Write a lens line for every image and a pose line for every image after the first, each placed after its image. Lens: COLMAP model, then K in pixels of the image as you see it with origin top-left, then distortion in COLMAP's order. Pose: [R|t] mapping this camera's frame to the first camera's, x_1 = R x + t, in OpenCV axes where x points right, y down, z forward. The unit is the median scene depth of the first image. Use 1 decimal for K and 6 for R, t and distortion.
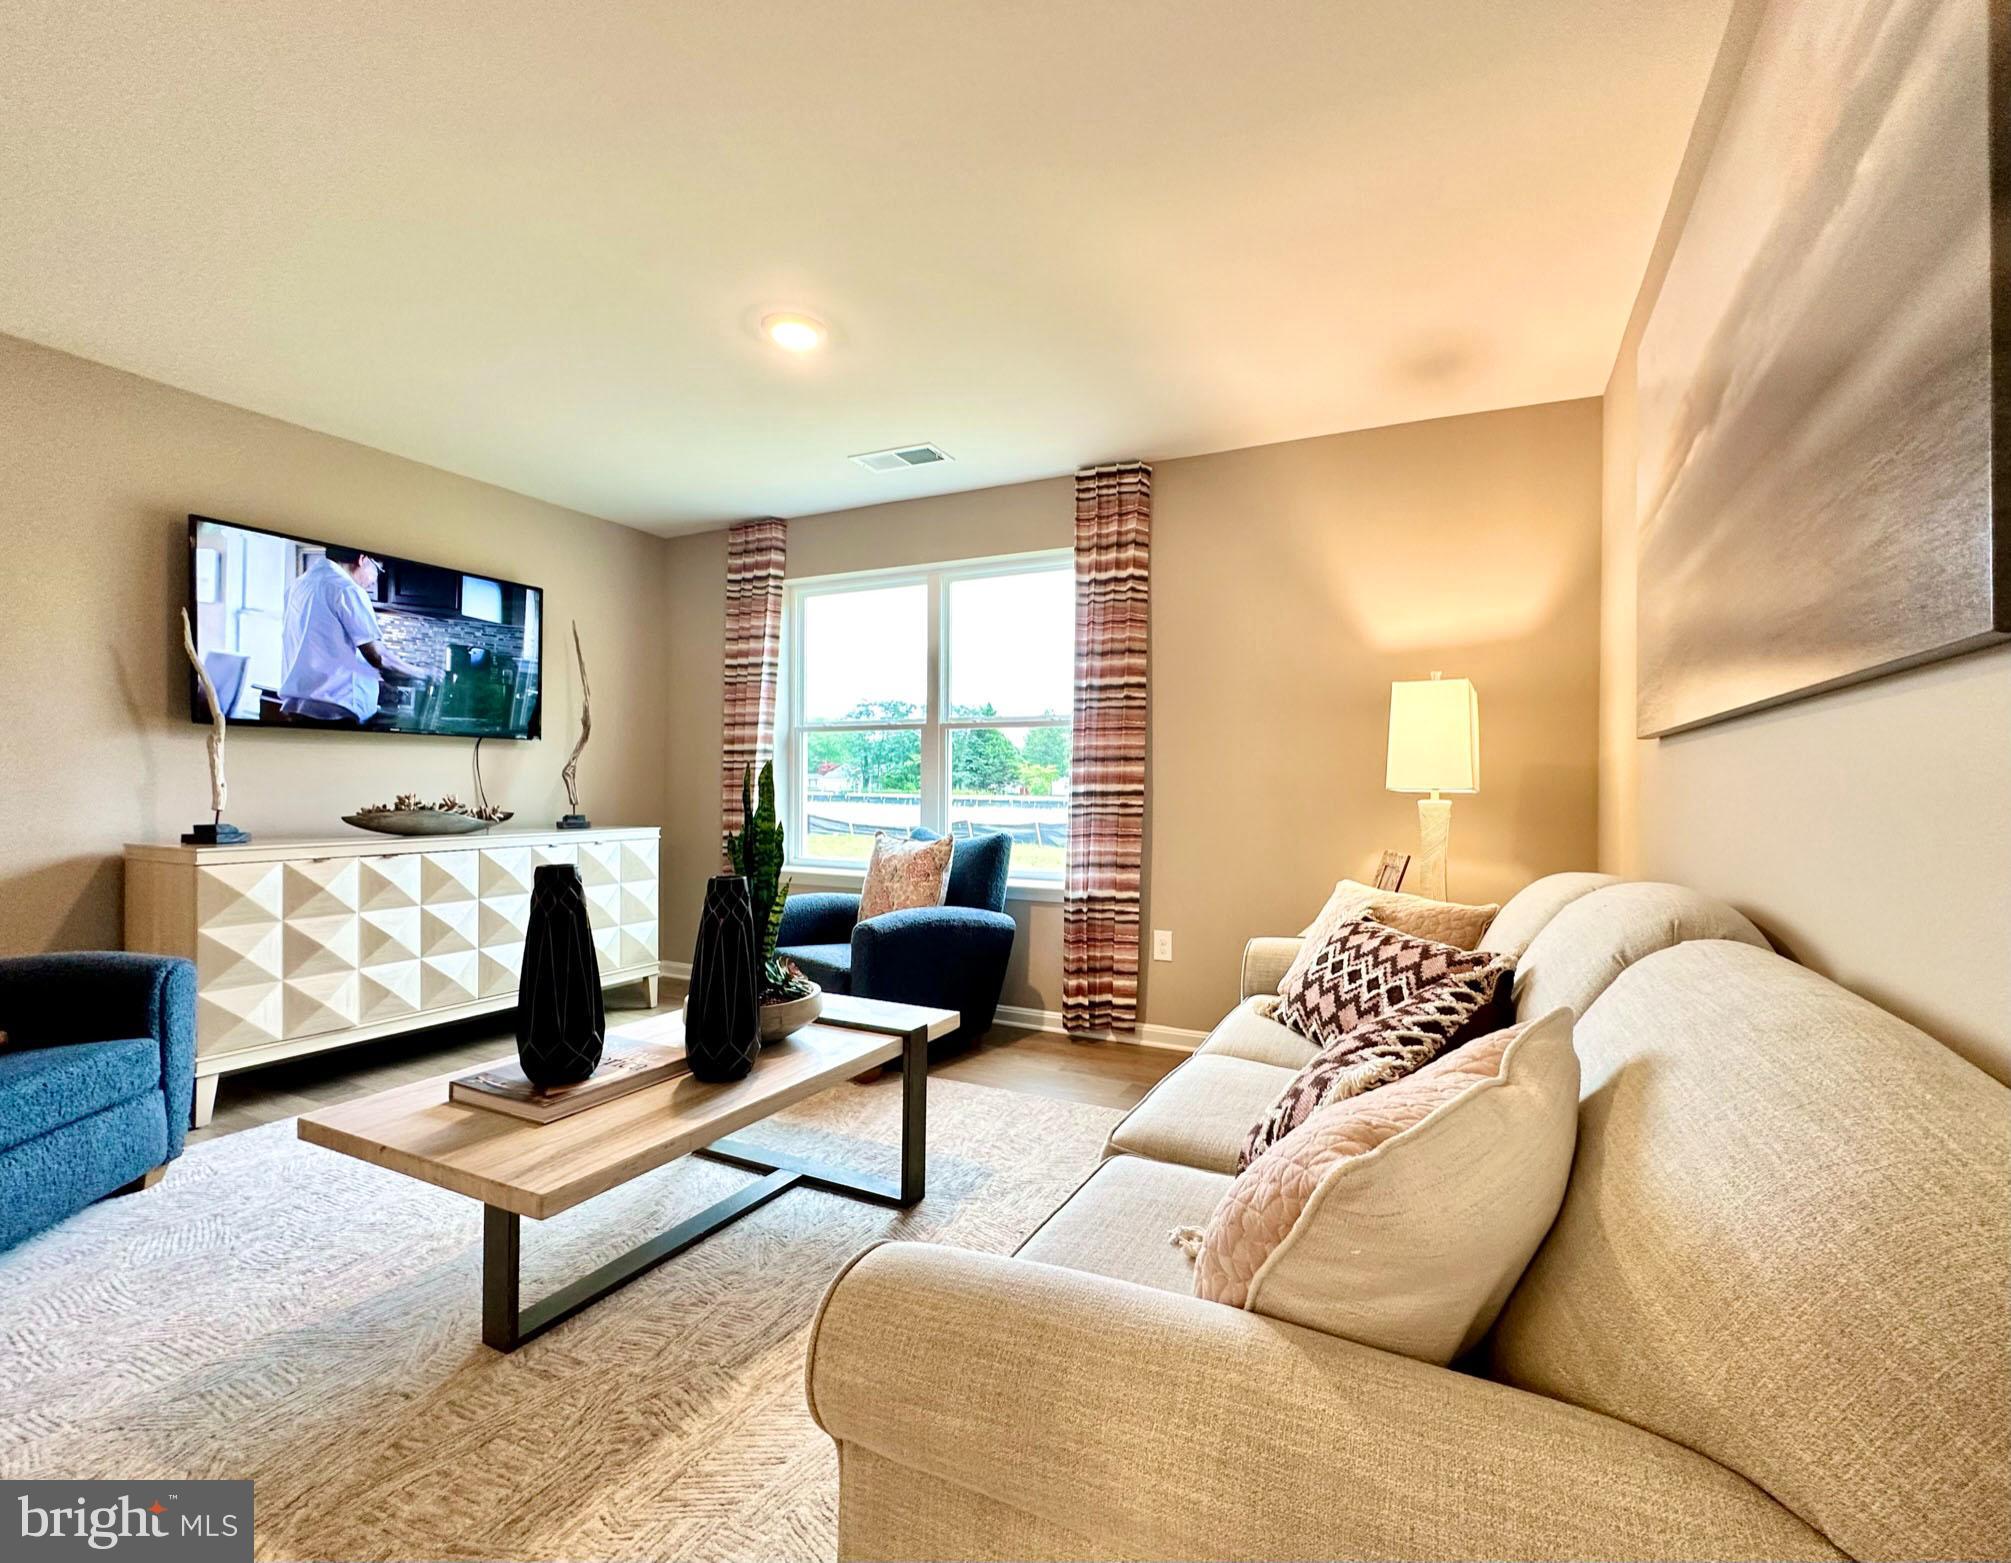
lens RADIAL K [[921.1, 0, 1005.5], [0, 921.1, 781.5], [0, 0, 1]] dist [-0.001664, 0.000220]
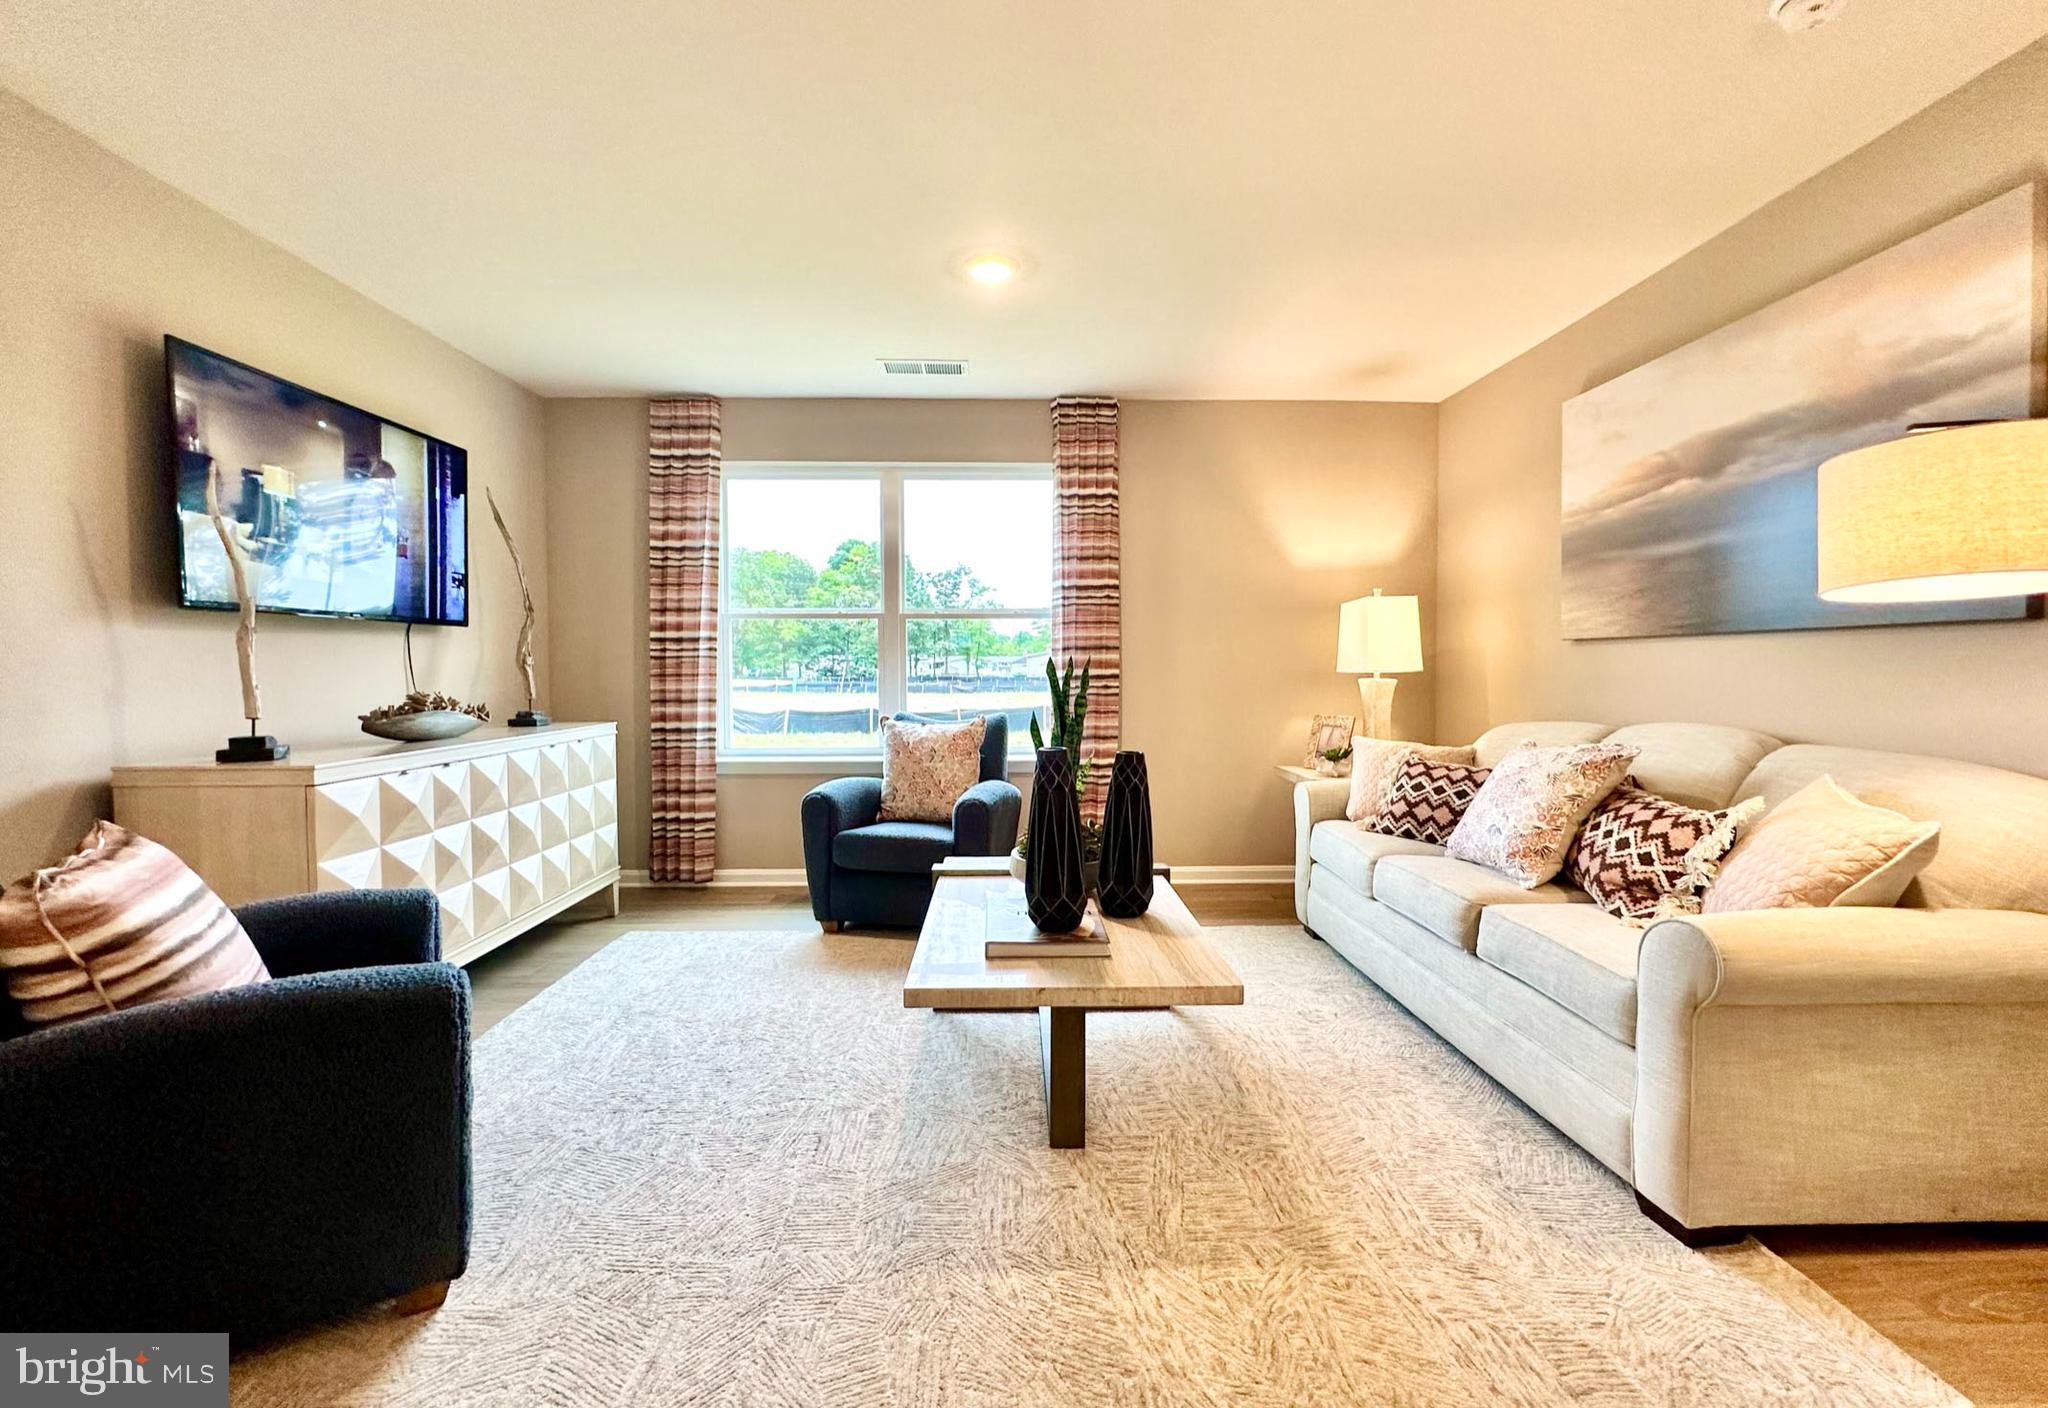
lens RADIAL K [[928.7, 0, 1022.4], [0, 928.7, 684.3], [0, 0, 1]] dist [0.000841, -0.000161]
pose [[0.885782, -0.020936, 0.463629, -0.519823], [0.009036, 0.999571, 0.027875, -0.011843], [-0.464014, -0.020502, 0.885591, -0.017126]]
